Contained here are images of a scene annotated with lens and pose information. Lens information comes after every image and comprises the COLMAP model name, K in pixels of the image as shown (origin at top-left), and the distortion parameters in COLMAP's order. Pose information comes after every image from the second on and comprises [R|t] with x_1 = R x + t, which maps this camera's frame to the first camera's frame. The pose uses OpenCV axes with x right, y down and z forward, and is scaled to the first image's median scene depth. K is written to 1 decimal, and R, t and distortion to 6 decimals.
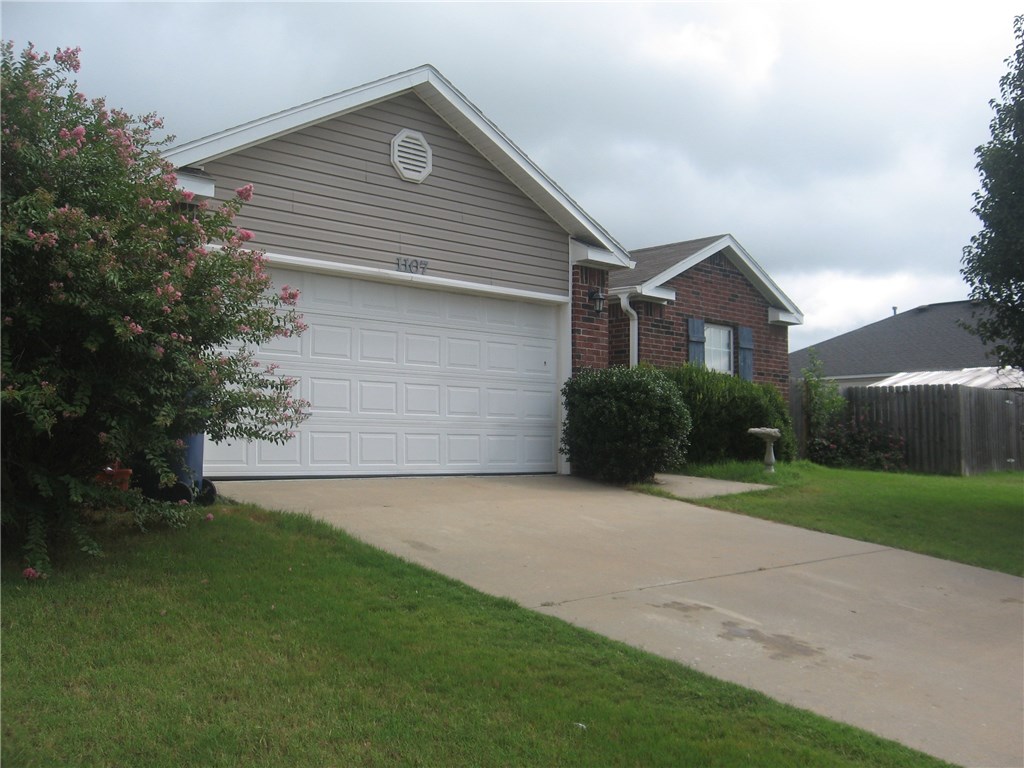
lens RADIAL K [[1072.0, 0, 515.2], [0, 1072.0, 381.0], [0, 0, 1]] dist [-0.109209, 0.000000]
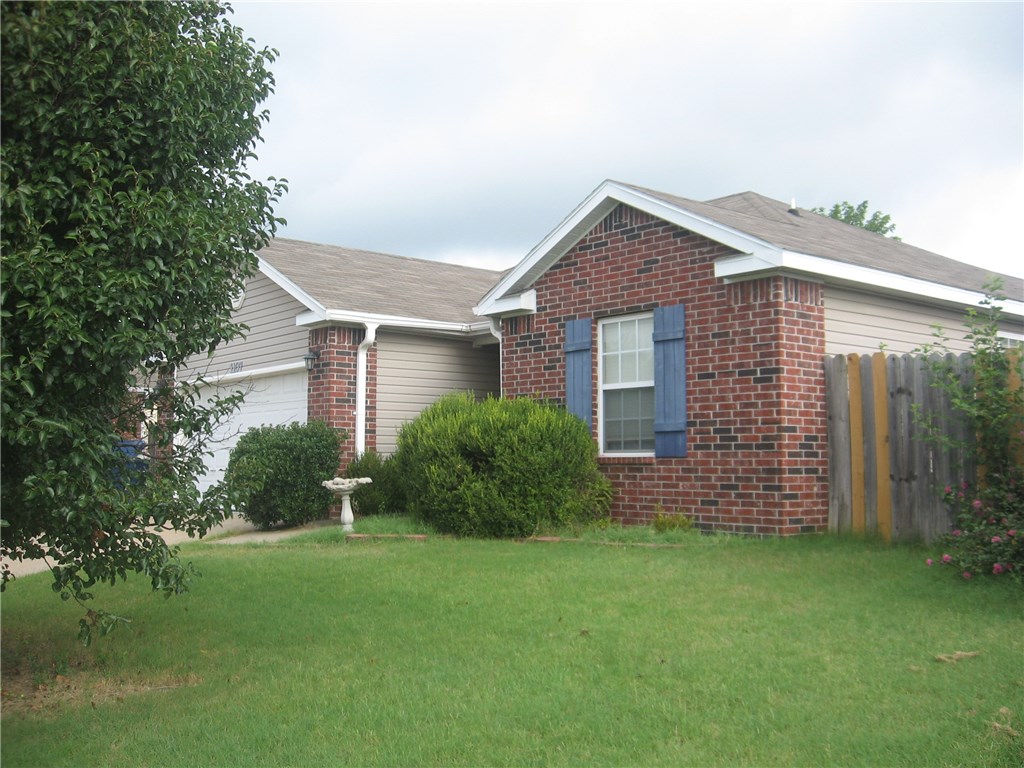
lens RADIAL K [[1072.0, 0, 511.4], [0, 1072.0, 383.6], [0, 0, 1]] dist [-0.109209, 0.000000]
pose [[-0.100777, -0.071384, -0.992345, 1.141746], [0.073036, 0.994201, -0.078934, 0.050057], [0.992225, -0.080432, -0.094979, 1.314115]]
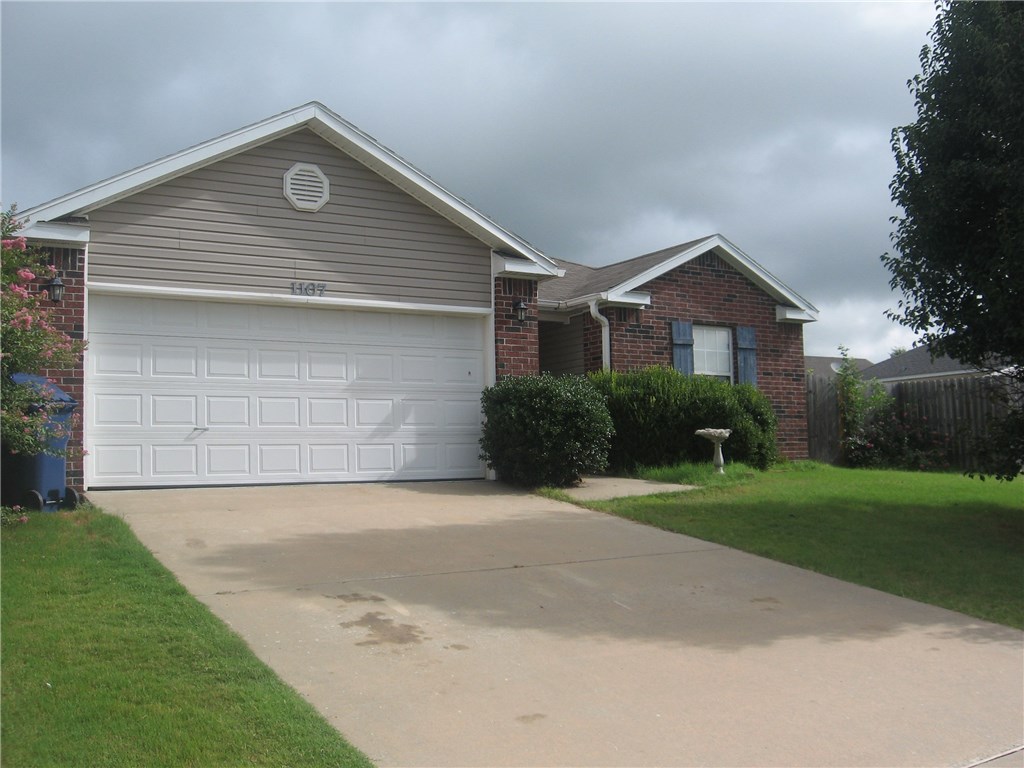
lens RADIAL K [[1072.0, 0, 511.5], [0, 1072.0, 382.3], [0, 0, 1]] dist [-0.109209, 0.000000]
pose [[0.977434, -0.040214, -0.207379, 0.281402], [0.038138, 0.999174, -0.014003, 0.008127], [0.207770, 0.005778, 0.978161, -0.009060]]
